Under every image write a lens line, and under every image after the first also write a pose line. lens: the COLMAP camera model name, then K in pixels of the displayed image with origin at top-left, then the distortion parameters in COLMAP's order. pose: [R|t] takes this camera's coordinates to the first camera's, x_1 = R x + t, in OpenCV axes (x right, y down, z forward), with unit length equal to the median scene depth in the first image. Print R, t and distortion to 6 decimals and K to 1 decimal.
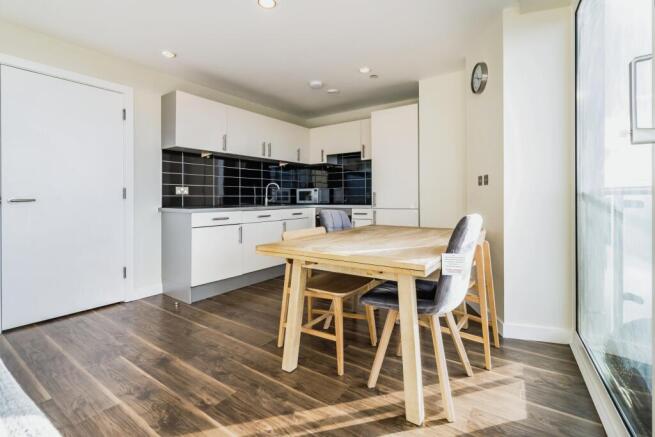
lens RADIAL K [[282.6, 0, 332.5], [0, 282.6, 200.7], [0, 0, 1]] dist [-0.000687, -0.000026]
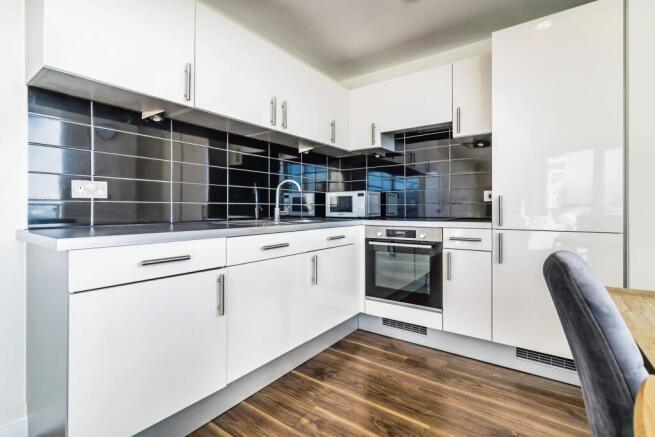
lens RADIAL K [[305.5, 0, 326.6], [0, 305.5, 213.8], [0, 0, 1]] dist [0.000993, 0.000068]
pose [[0.998846, 0.003295, -0.047914, -0.111754], [-0.003012, 0.999978, 0.005993, -0.001495], [0.047932, -0.005842, 0.998834, 0.420794]]
